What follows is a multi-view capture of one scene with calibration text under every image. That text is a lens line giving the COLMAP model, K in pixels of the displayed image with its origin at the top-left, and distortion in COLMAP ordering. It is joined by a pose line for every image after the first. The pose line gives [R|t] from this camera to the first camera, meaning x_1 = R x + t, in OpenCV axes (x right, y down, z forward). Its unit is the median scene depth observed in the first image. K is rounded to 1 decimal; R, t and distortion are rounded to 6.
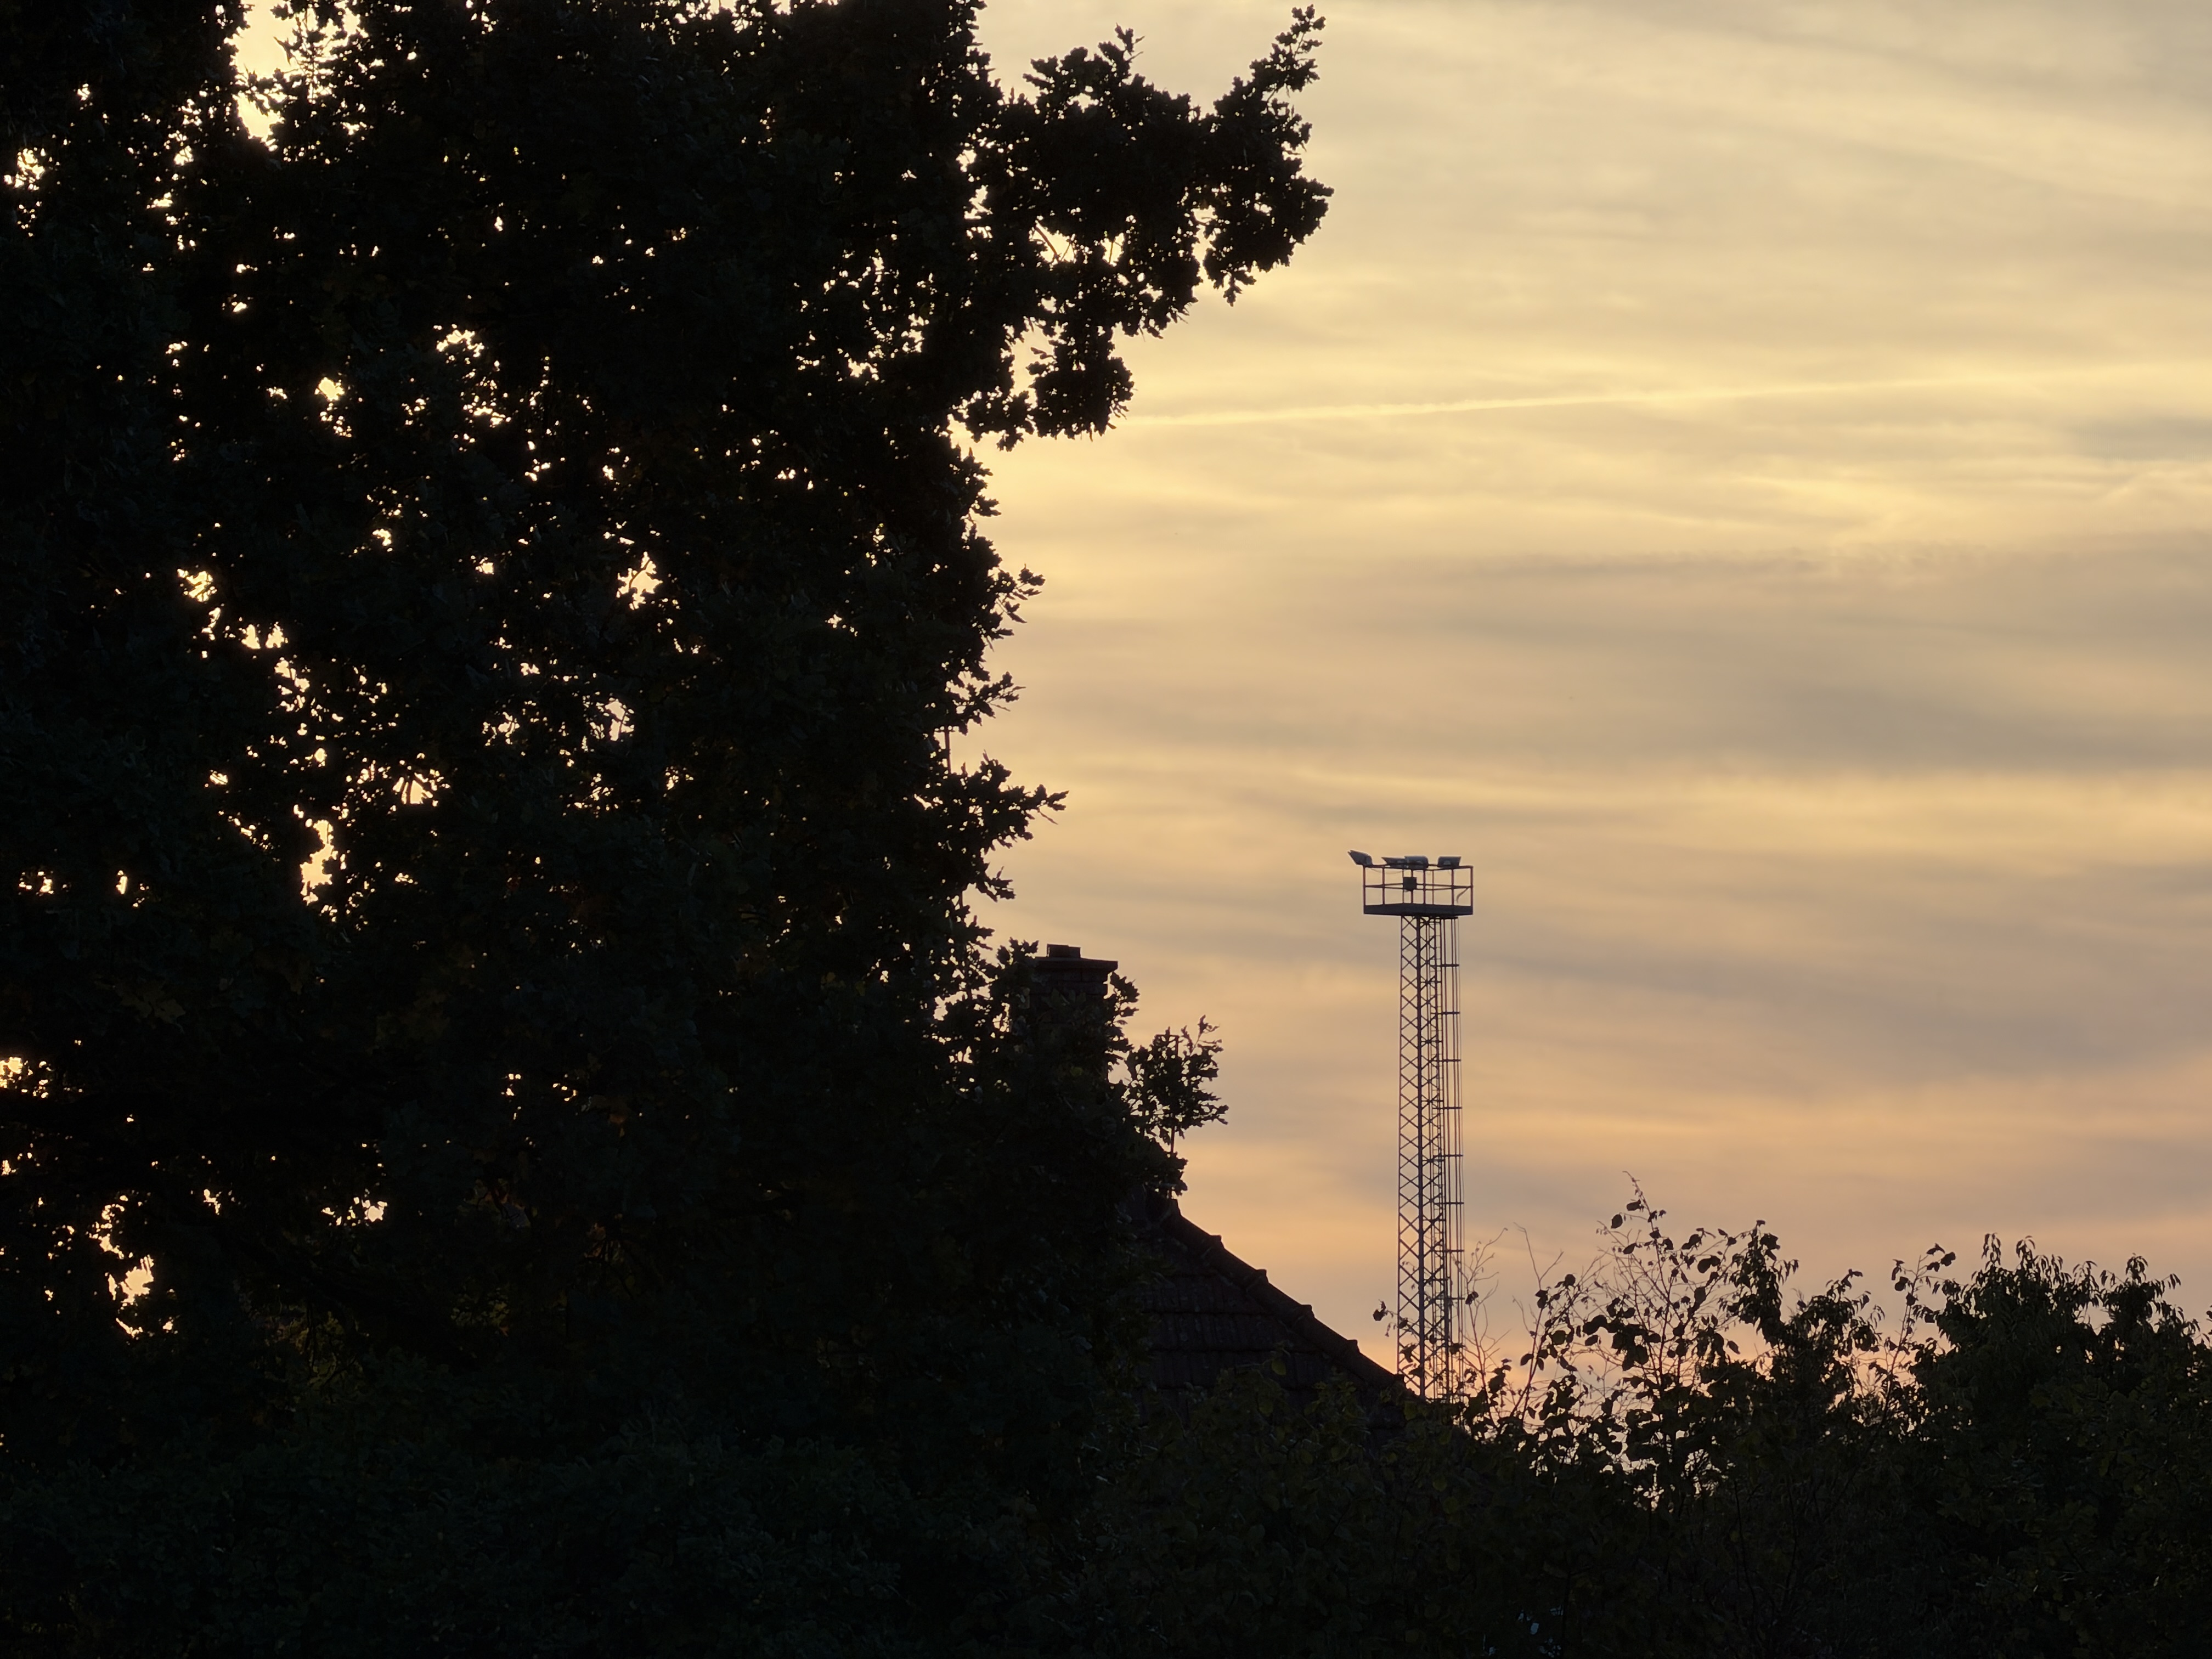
lens RADIAL K [[12716.7, 0, 1106.2], [0, 12716.7, 830.3], [0, 0, 1]] dist [-0.219488, 0.000000]
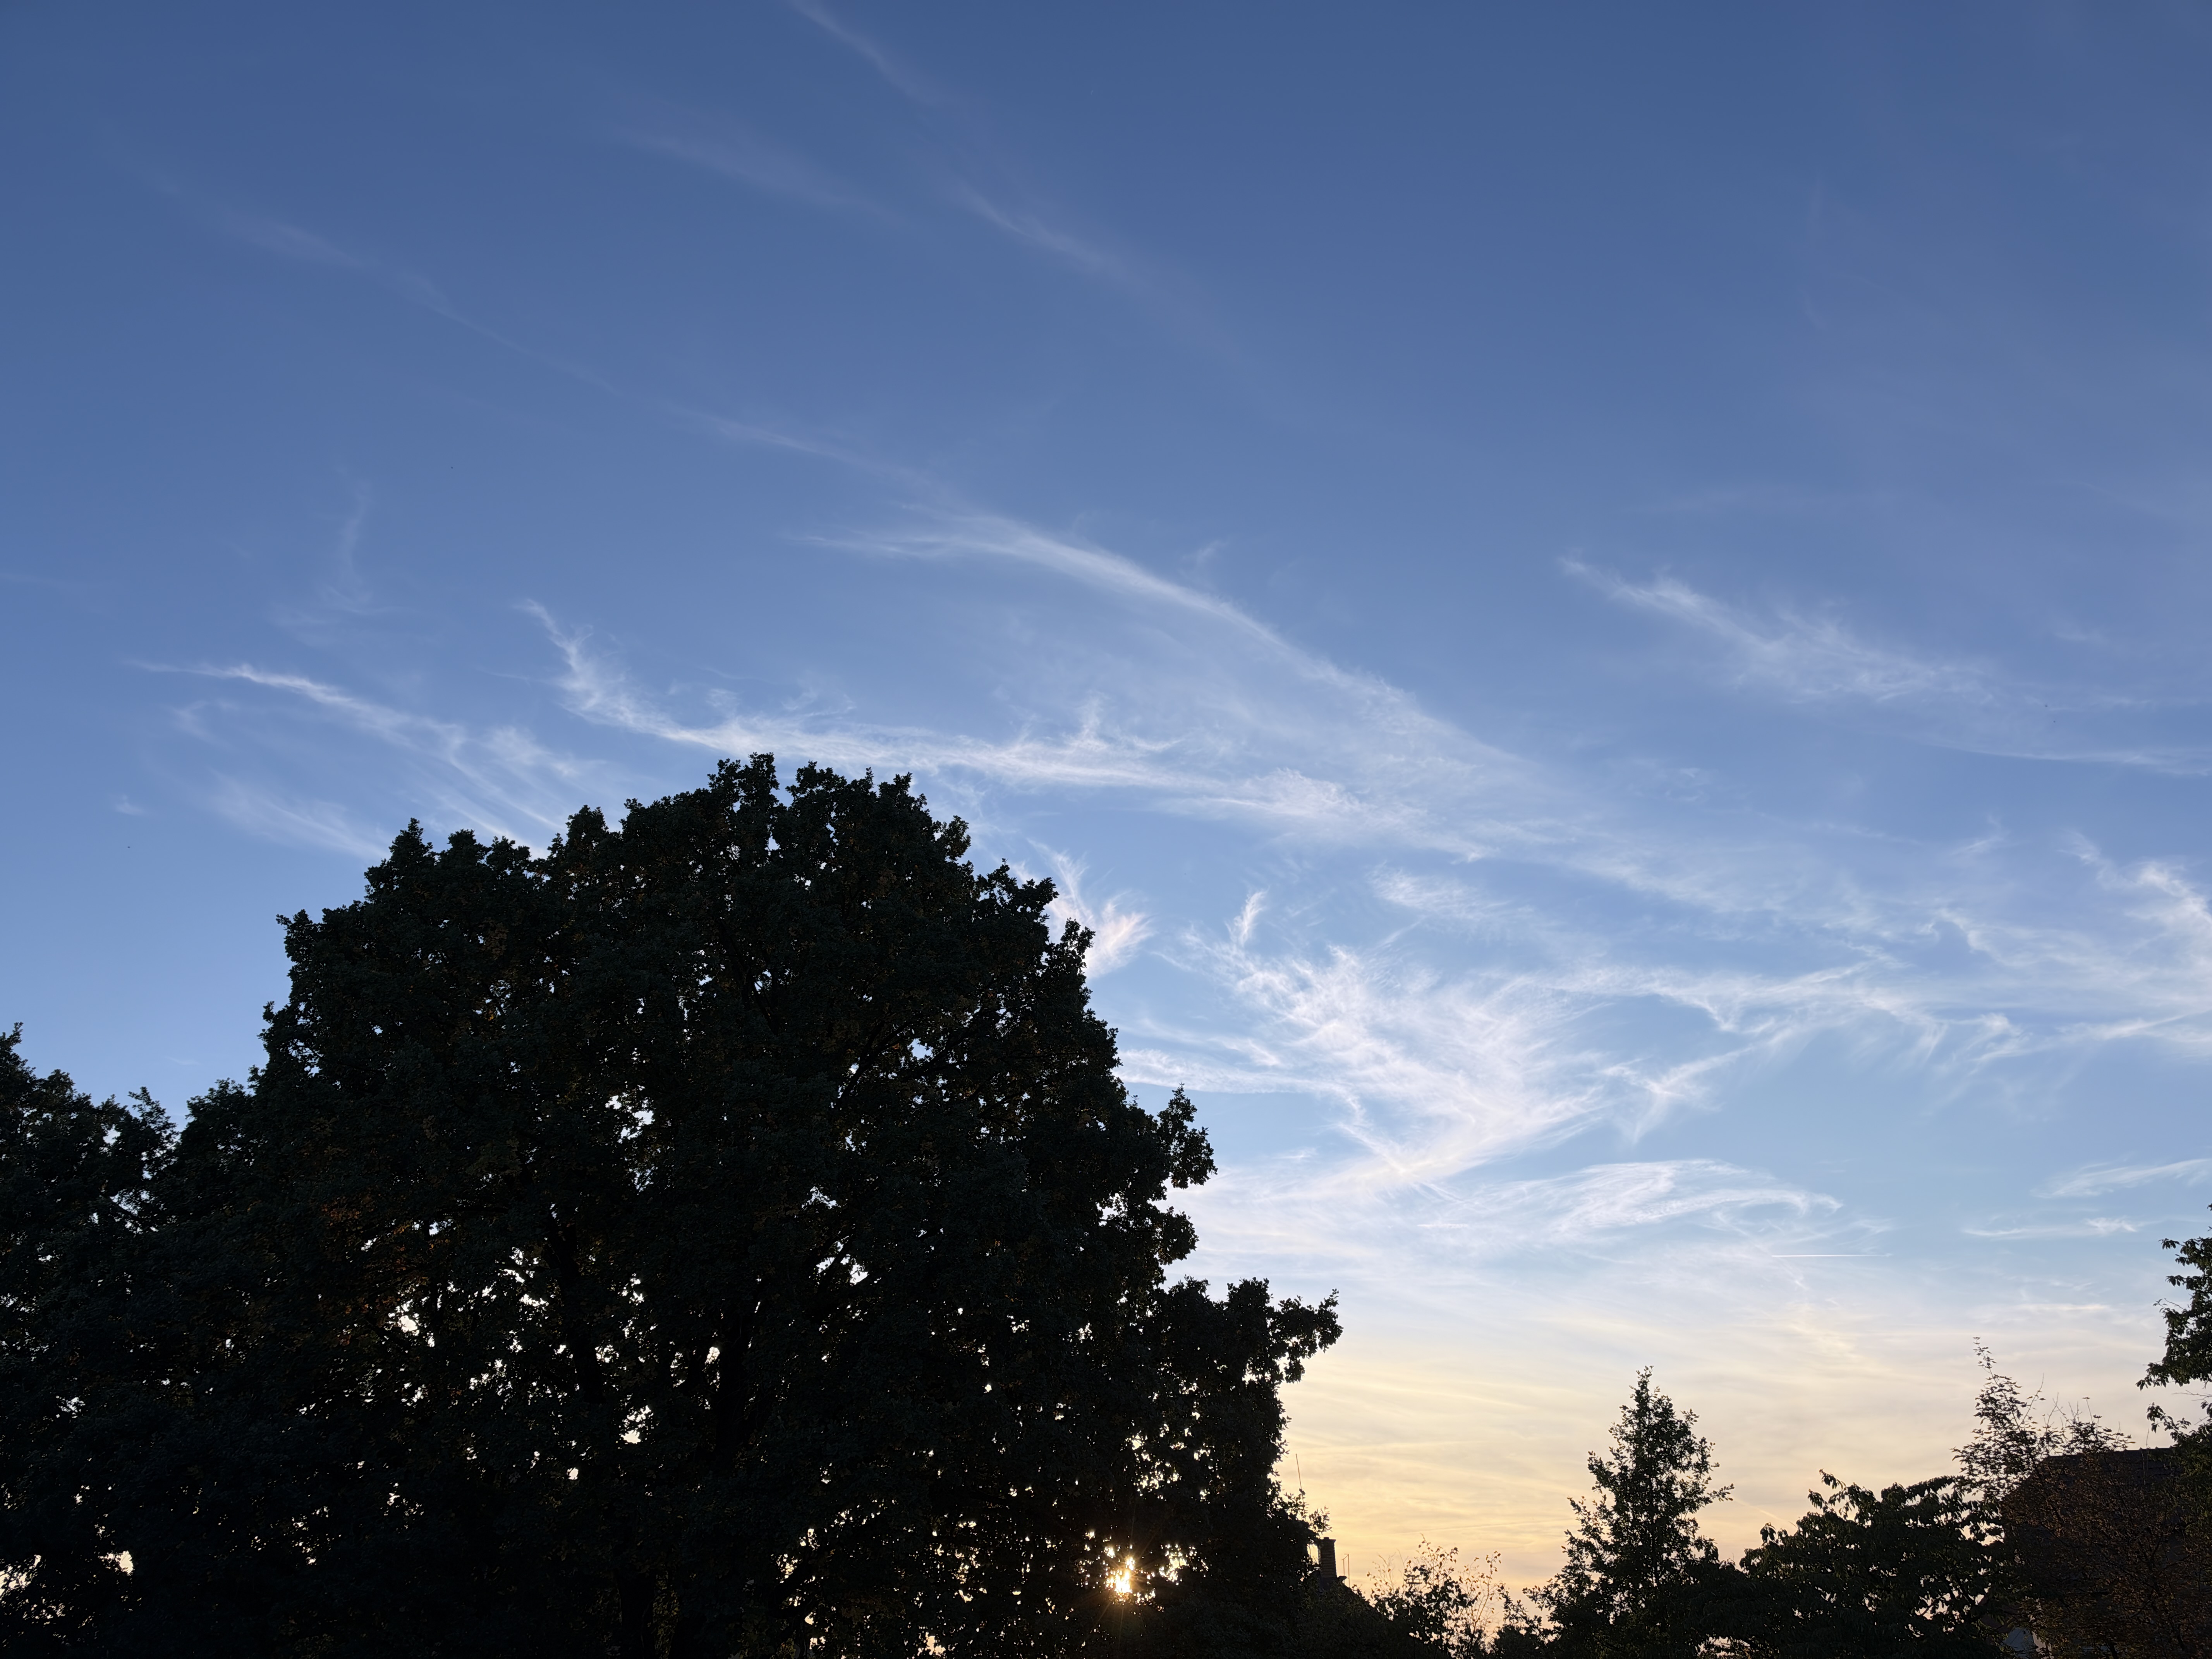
lens RADIAL K [[1567.4, 0, 1103.7], [0, 1567.4, 818.3], [0, 0, 1]] dist [0.012051, -0.055727]
pose [[0.988314, -0.079392, -0.130126, 0.020760], [0.014846, 0.899736, -0.436183, 0.035165], [0.151708, 0.429153, 0.890400, 0.366171]]
